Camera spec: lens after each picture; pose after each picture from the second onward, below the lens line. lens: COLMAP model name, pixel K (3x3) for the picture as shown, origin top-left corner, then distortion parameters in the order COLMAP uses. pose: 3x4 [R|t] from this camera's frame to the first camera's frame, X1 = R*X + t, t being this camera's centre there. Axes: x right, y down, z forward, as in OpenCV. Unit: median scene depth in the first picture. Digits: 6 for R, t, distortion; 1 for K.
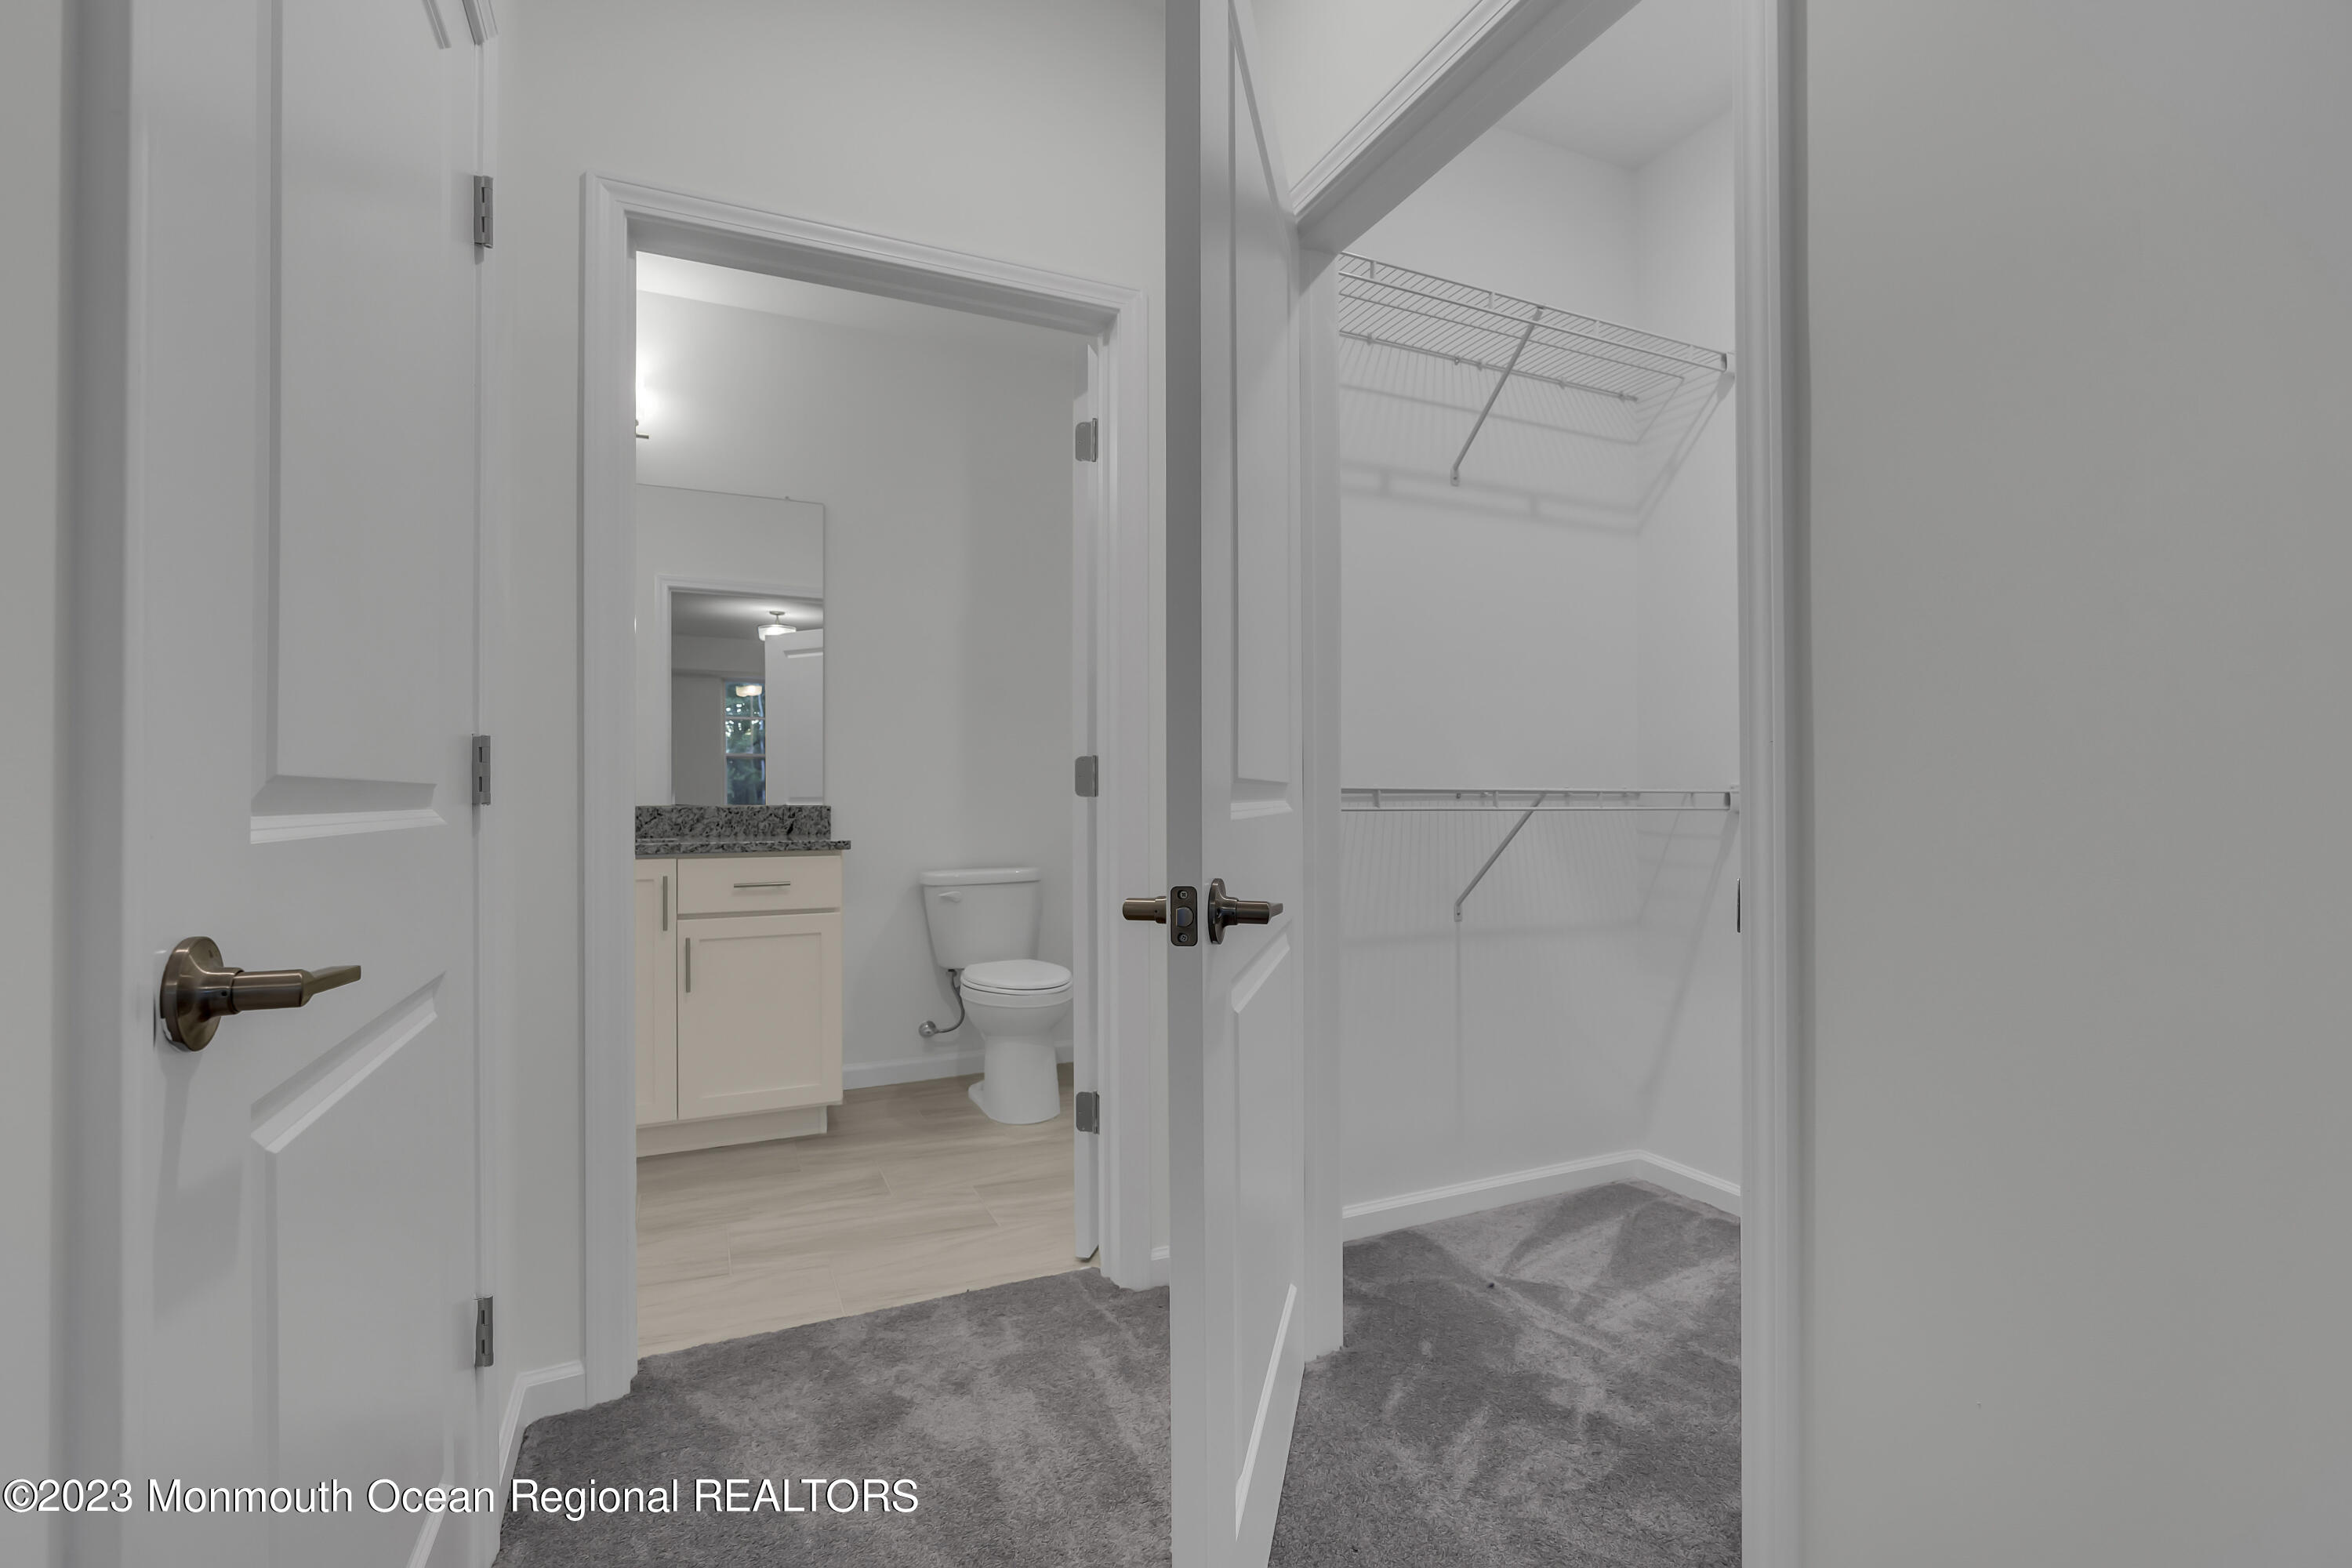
lens RADIAL K [[1049.9, 0, 1171.2], [0, 1049.9, 800.4], [0, 0, 1]] dist [-0.016679, 0.004809]
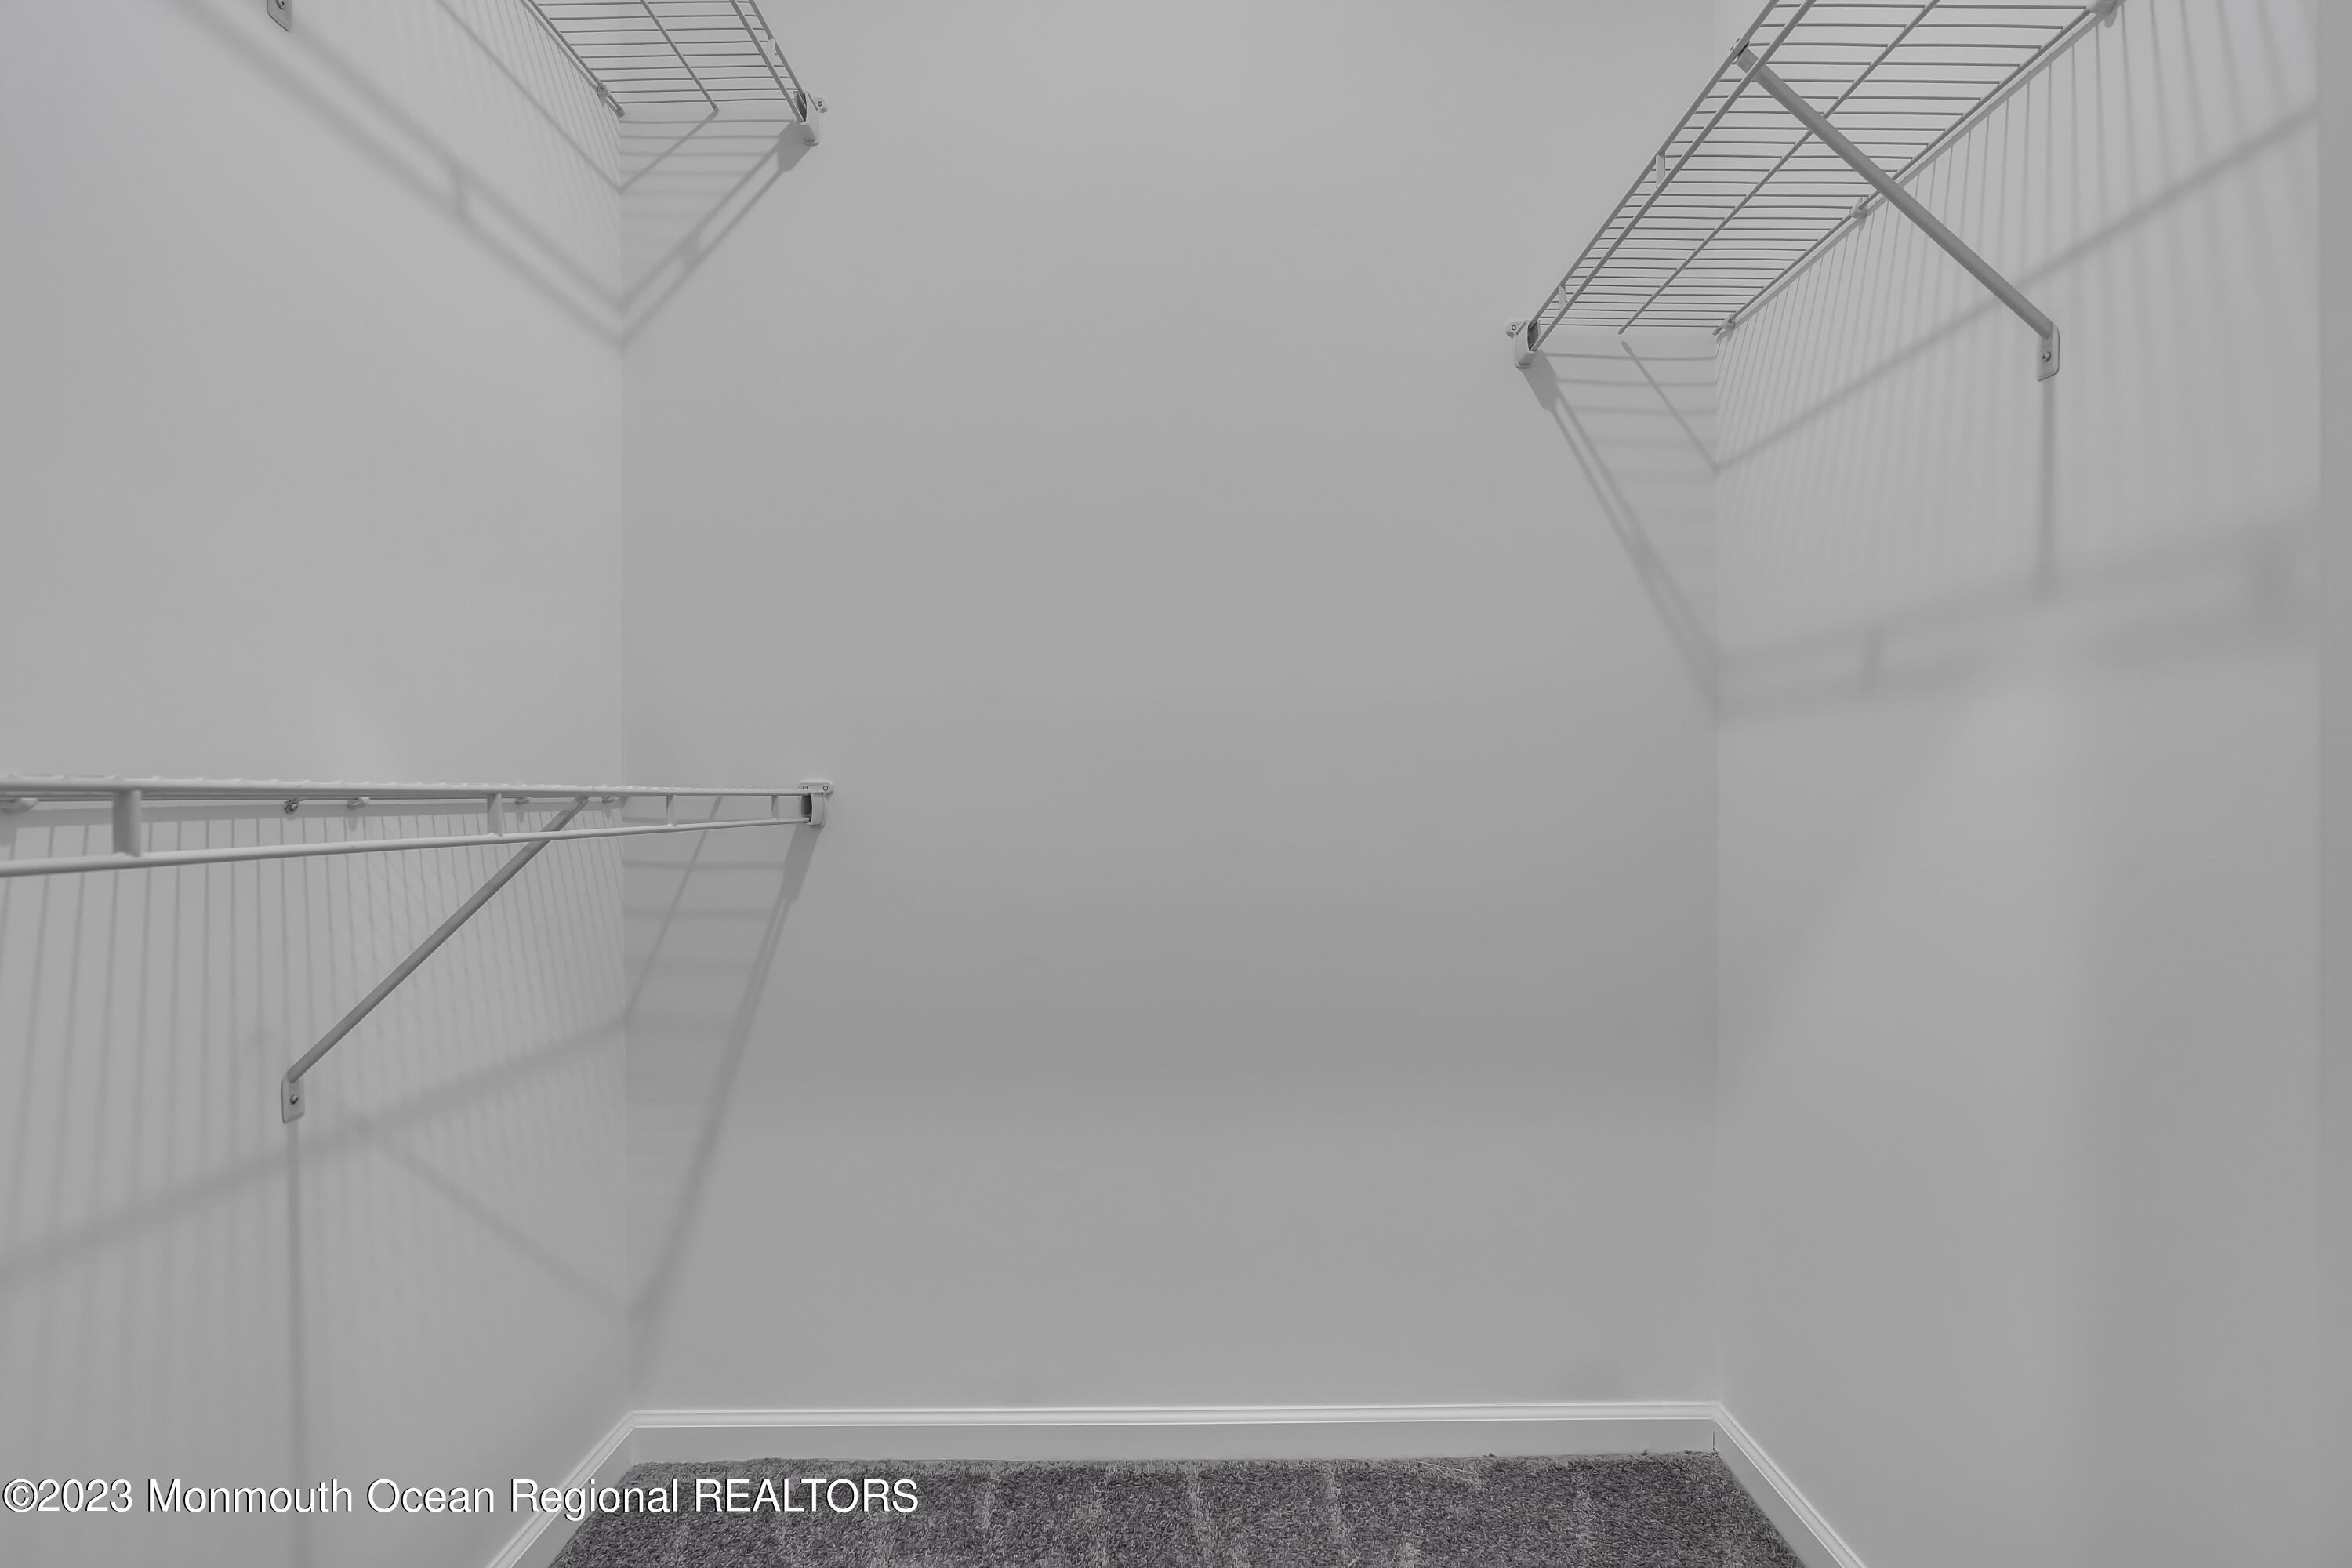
lens RADIAL K [[1049.9, 0, 1168.2], [0, 1049.9, 789.5], [0, 0, 1]] dist [-0.016679, 0.004809]
pose [[0.422472, 0.003301, 0.906370, 0.064047], [0.008550, 0.999934, -0.007627, -0.004800], [-0.906335, 0.010972, 0.422416, 0.595572]]
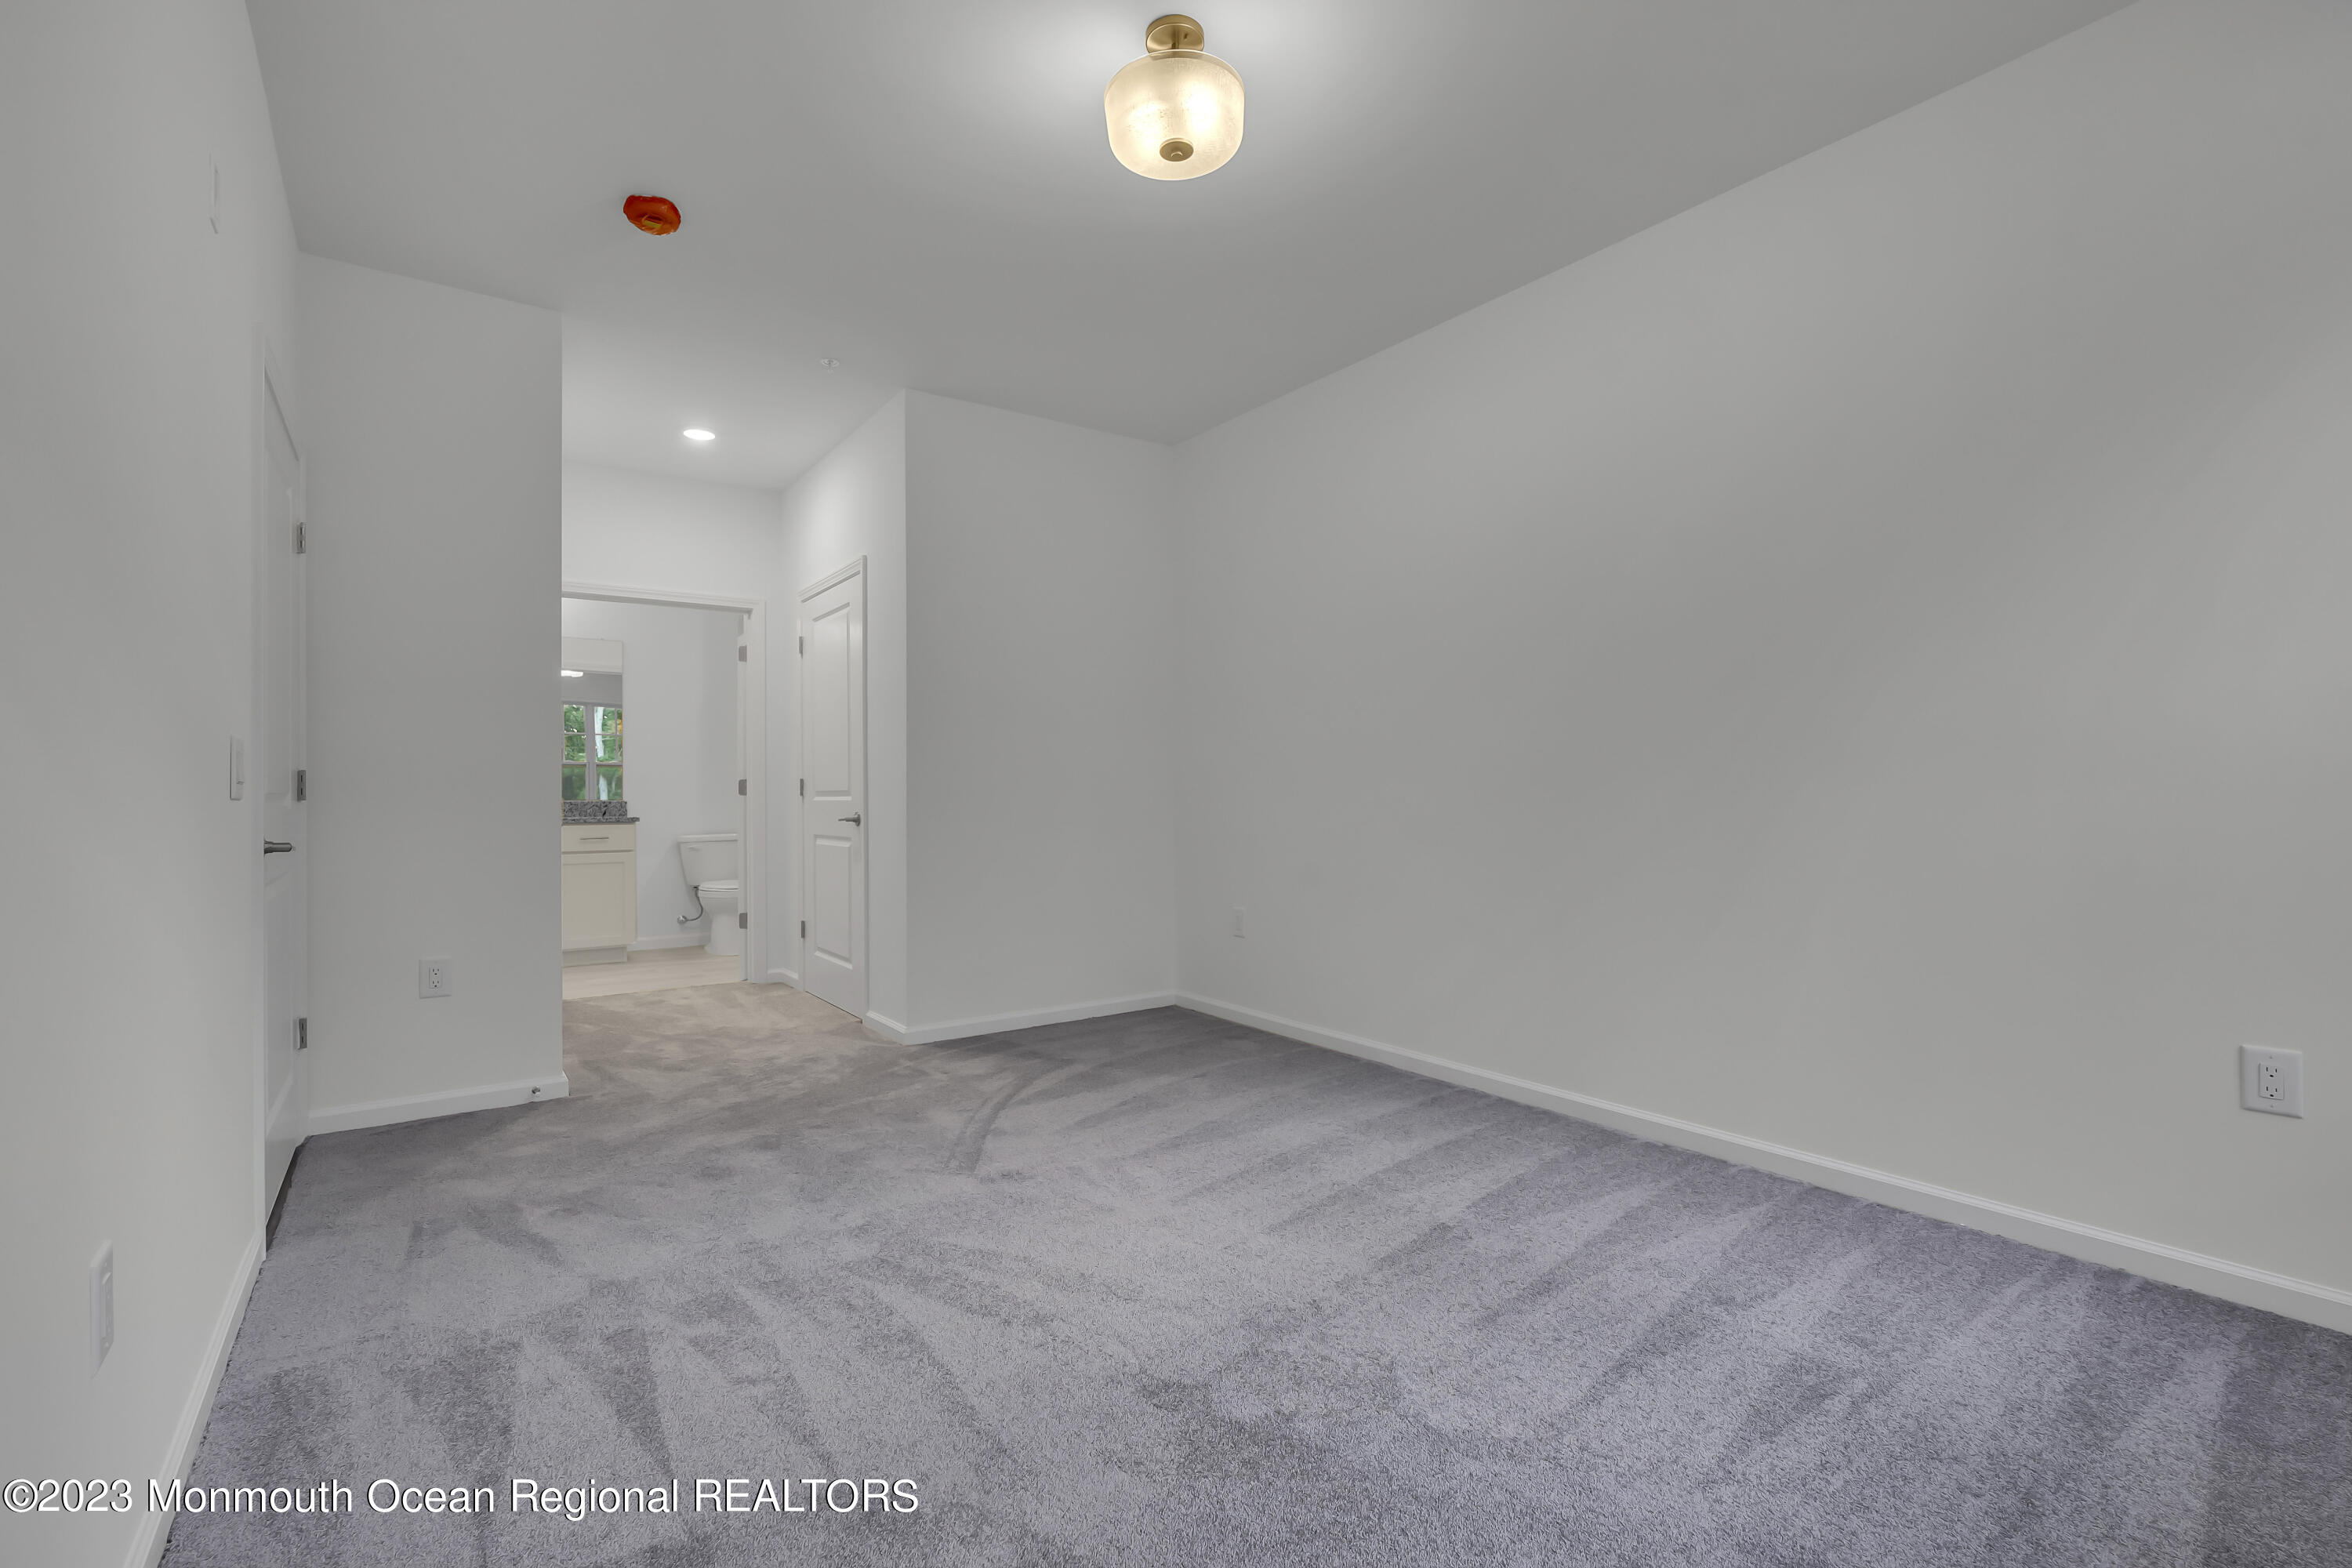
lens RADIAL K [[1049.9, 0, 1172.3], [0, 1049.9, 791.6], [0, 0, 1]] dist [-0.016679, 0.004809]
pose [[0.982158, -0.001966, 0.188046, 0.247336], [0.003247, 0.999974, -0.006501, 0.003641], [-0.188028, 0.006996, 0.982139, -0.895939]]
